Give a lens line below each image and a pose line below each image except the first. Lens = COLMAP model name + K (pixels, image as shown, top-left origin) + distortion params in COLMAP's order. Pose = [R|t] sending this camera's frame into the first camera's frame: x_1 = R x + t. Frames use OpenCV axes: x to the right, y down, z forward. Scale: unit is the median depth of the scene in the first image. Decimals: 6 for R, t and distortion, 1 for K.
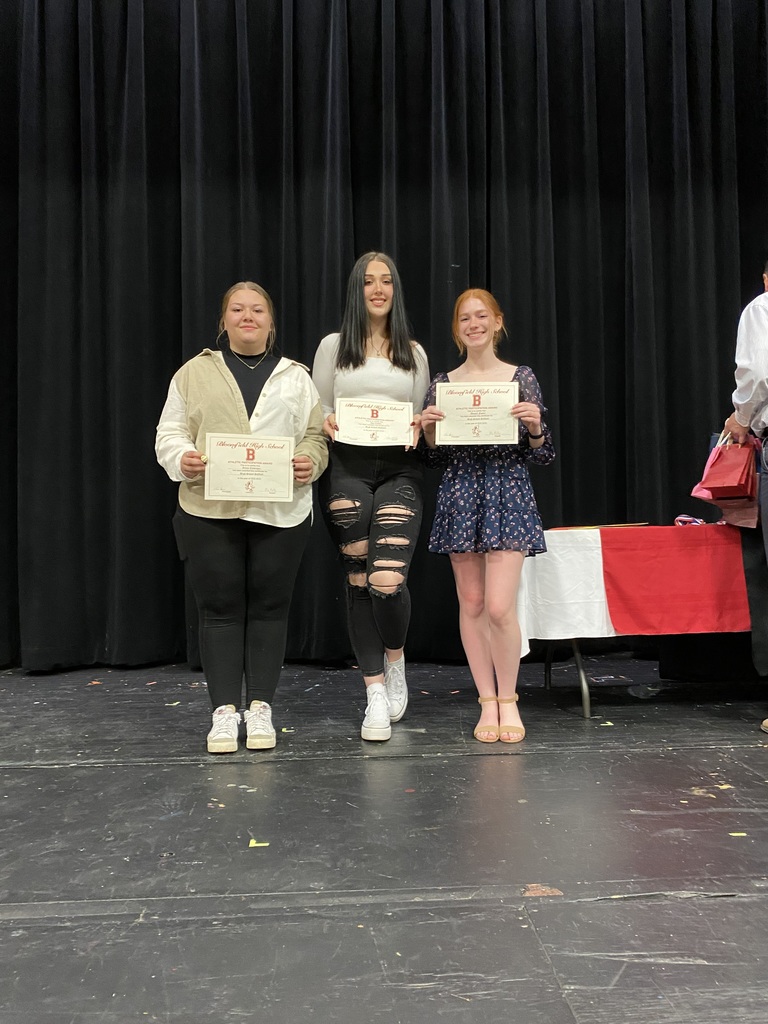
lens RADIAL K [[776.4, 0, 391.9], [0, 776.4, 510.5], [0, 0, 1]] dist [0.007010, 0.002035]
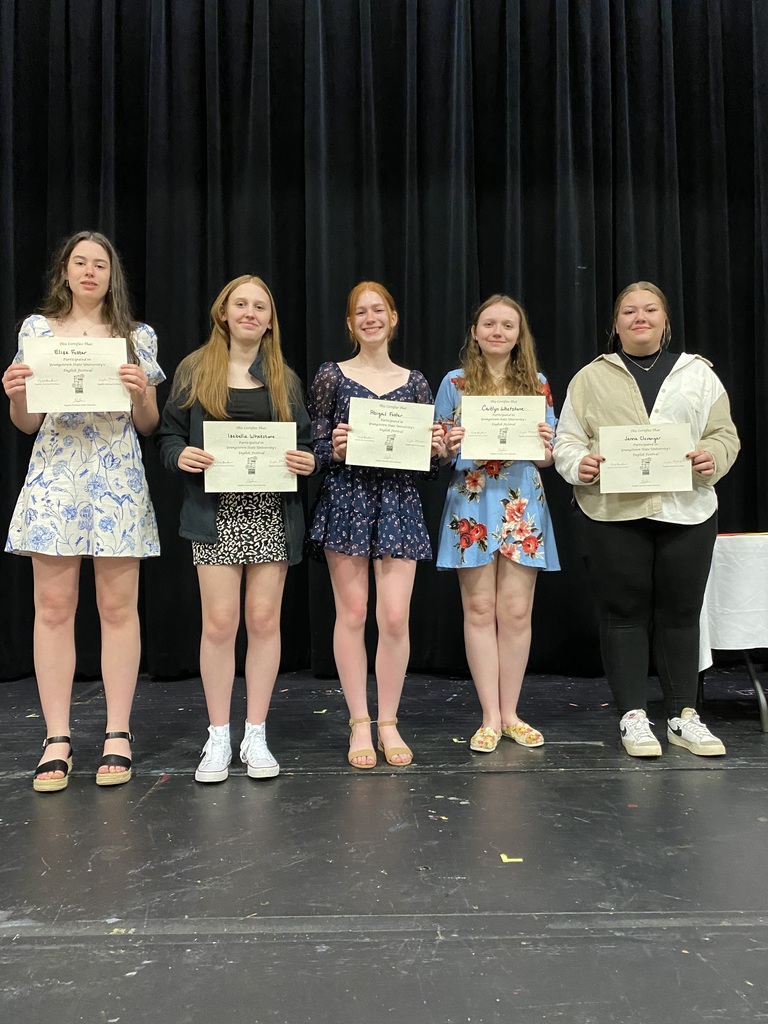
lens RADIAL K [[776.4, 0, 386.3], [0, 776.4, 508.3], [0, 0, 1]] dist [0.007010, 0.002035]
pose [[0.999187, 0.002071, -0.040264, -0.206947], [-0.002777, 0.999843, -0.017495, 0.010723], [0.040222, 0.017593, 0.999036, 0.023142]]
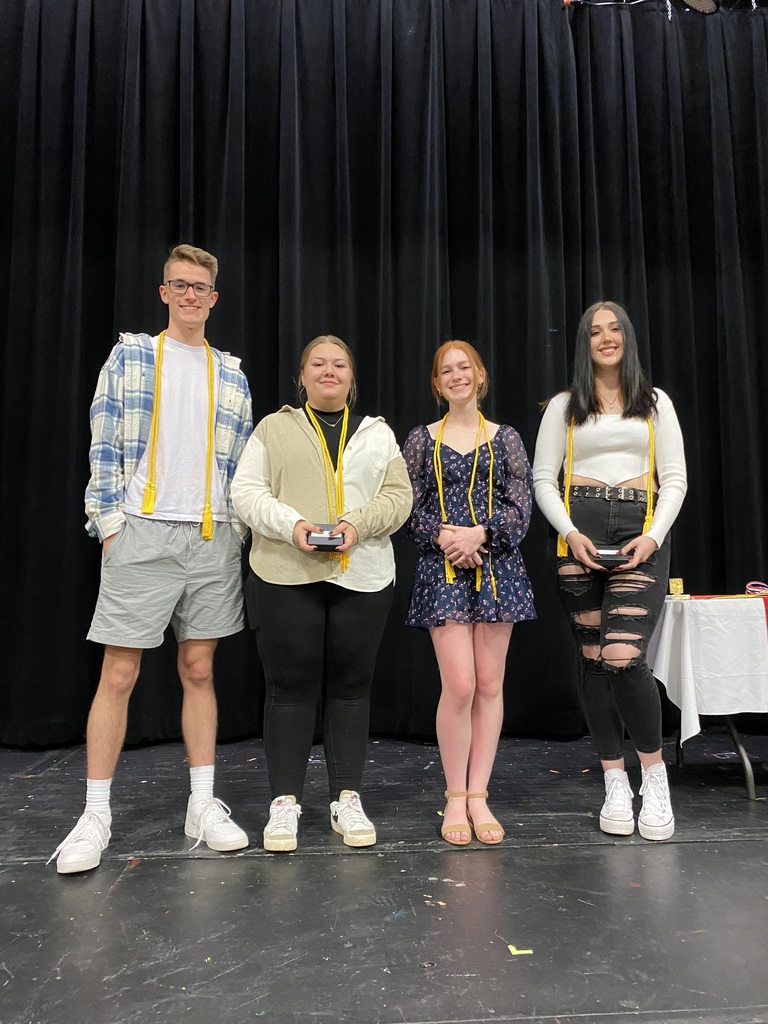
lens RADIAL K [[776.4, 0, 389.7], [0, 776.4, 516.4], [0, 0, 1]] dist [0.007010, 0.002035]
pose [[0.999581, 0.009298, 0.027414, -0.252619], [-0.007140, 0.996944, -0.077788, 0.001454], [-0.028054, 0.077559, 0.996593, 0.054120]]
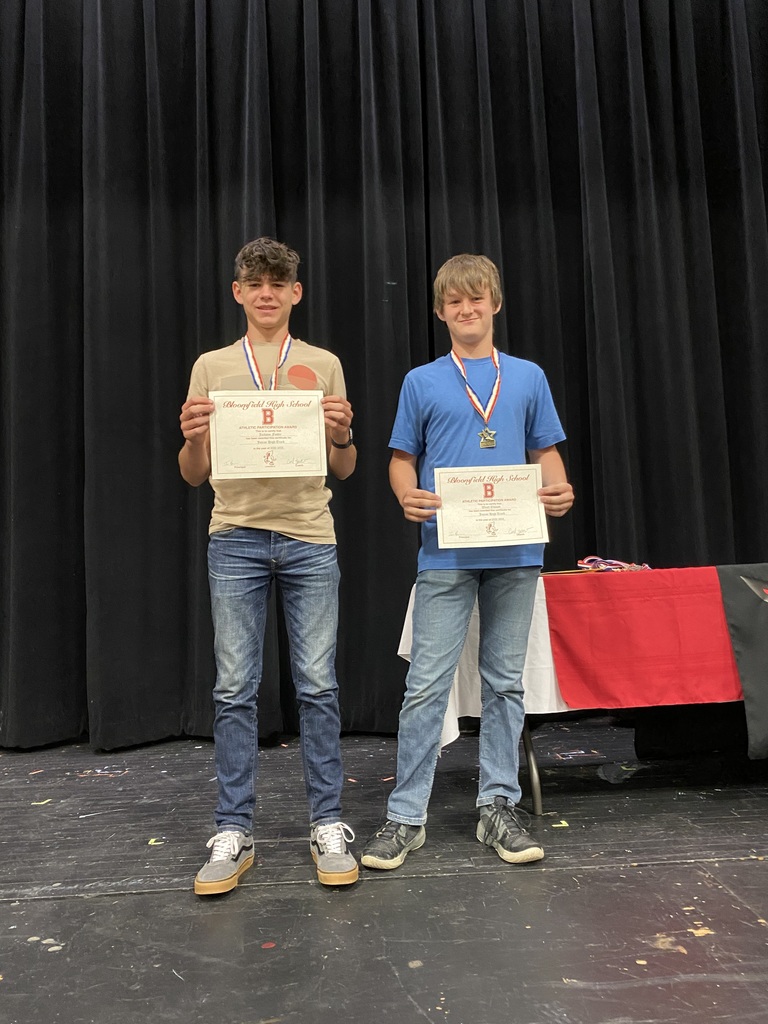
lens RADIAL K [[776.4, 0, 383.0], [0, 776.4, 509.7], [0, 0, 1]] dist [0.007010, 0.002035]
pose [[0.999521, -0.026600, -0.015811, 0.131660], [0.025547, 0.997661, -0.063407, 0.000679], [0.017460, 0.062973, 0.997862, 0.210755]]
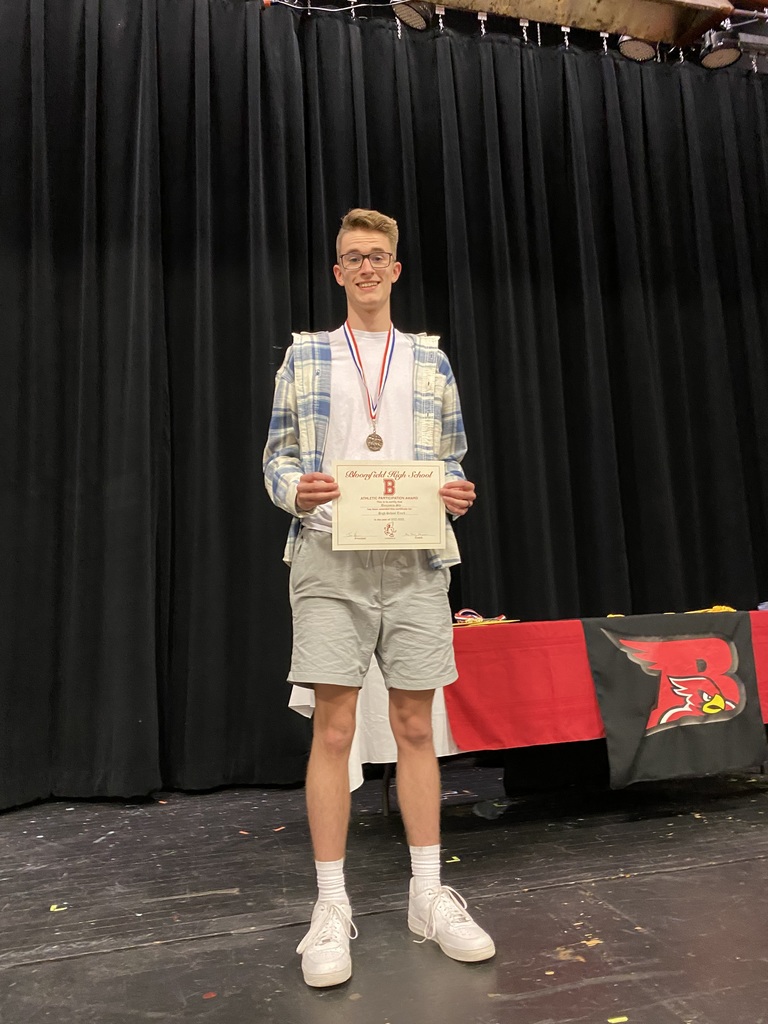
lens RADIAL K [[776.4, 0, 379.6], [0, 776.4, 509.7], [0, 0, 1]] dist [0.007010, 0.002035]
pose [[0.981208, -0.005378, 0.192880, 0.036285], [0.028138, 0.992914, -0.115453, -0.015448], [-0.190893, 0.118710, 0.974406, 0.146007]]
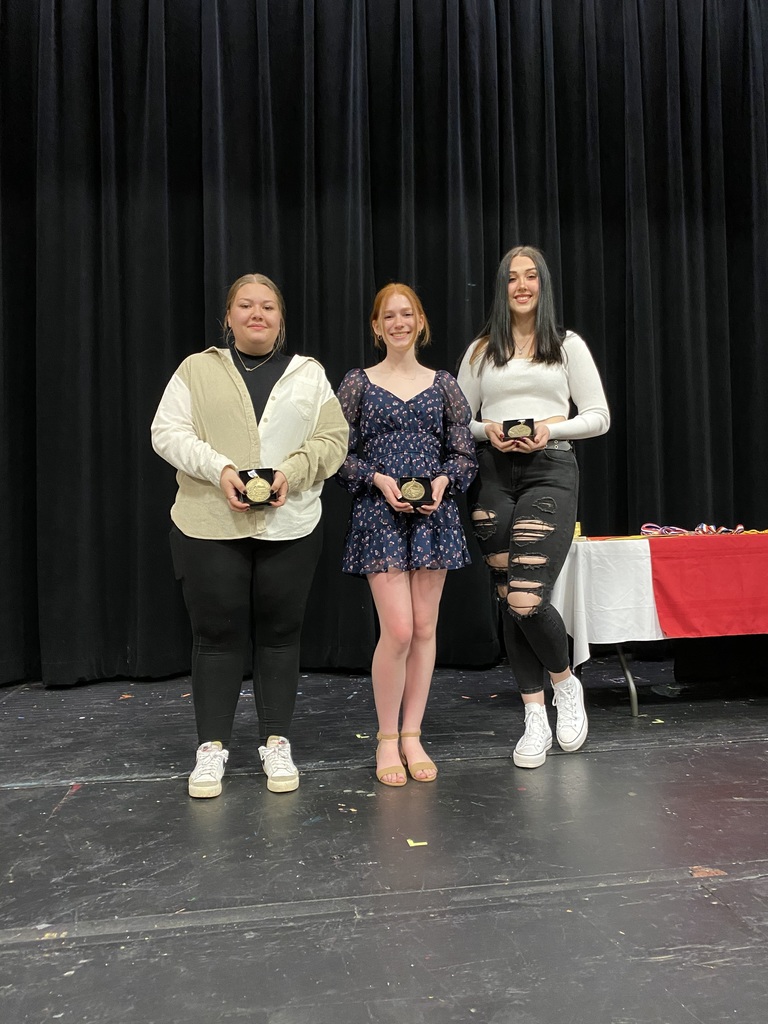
lens RADIAL K [[776.4, 0, 388.9], [0, 776.4, 514.9], [0, 0, 1]] dist [0.007010, 0.002035]
pose [[0.994289, -0.001738, 0.106703, -0.230801], [0.002148, 0.999991, -0.003732, -0.007561], [-0.106695, 0.003940, 0.994284, -0.029592]]
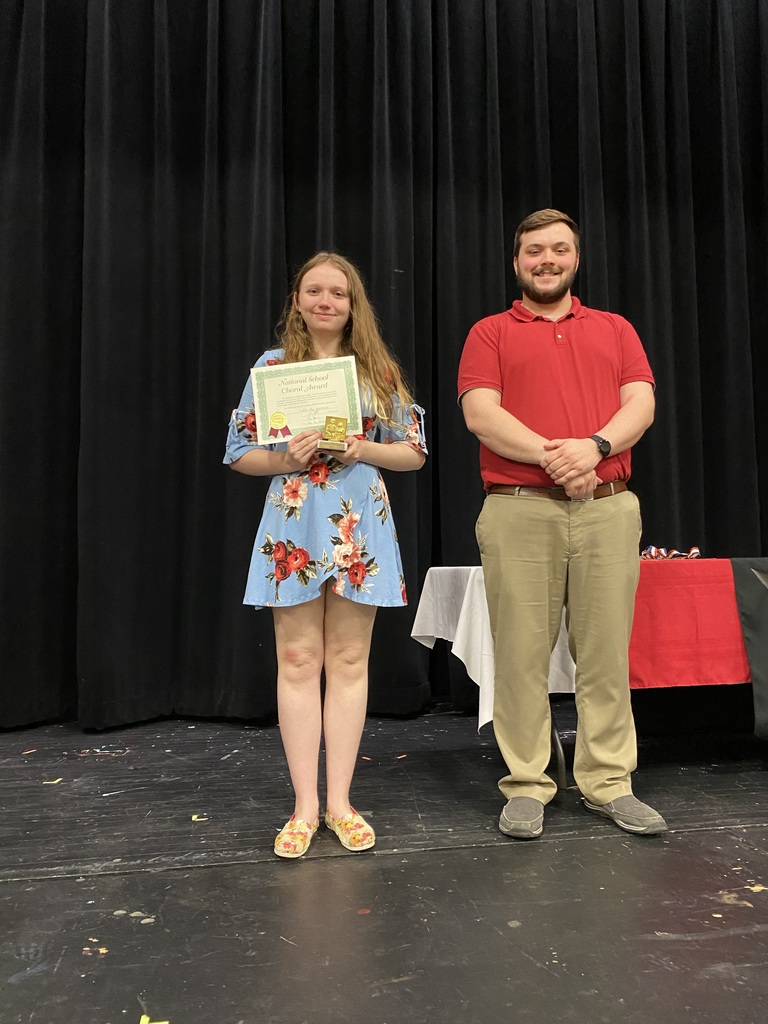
lens RADIAL K [[776.4, 0, 396.7], [0, 776.4, 507.6], [0, 0, 1]] dist [0.007010, 0.002035]
pose [[0.993826, 0.011496, 0.110355, -0.028352], [-0.006162, 0.998801, -0.048556, 0.004909], [-0.110781, 0.047576, 0.992705, 0.196540]]
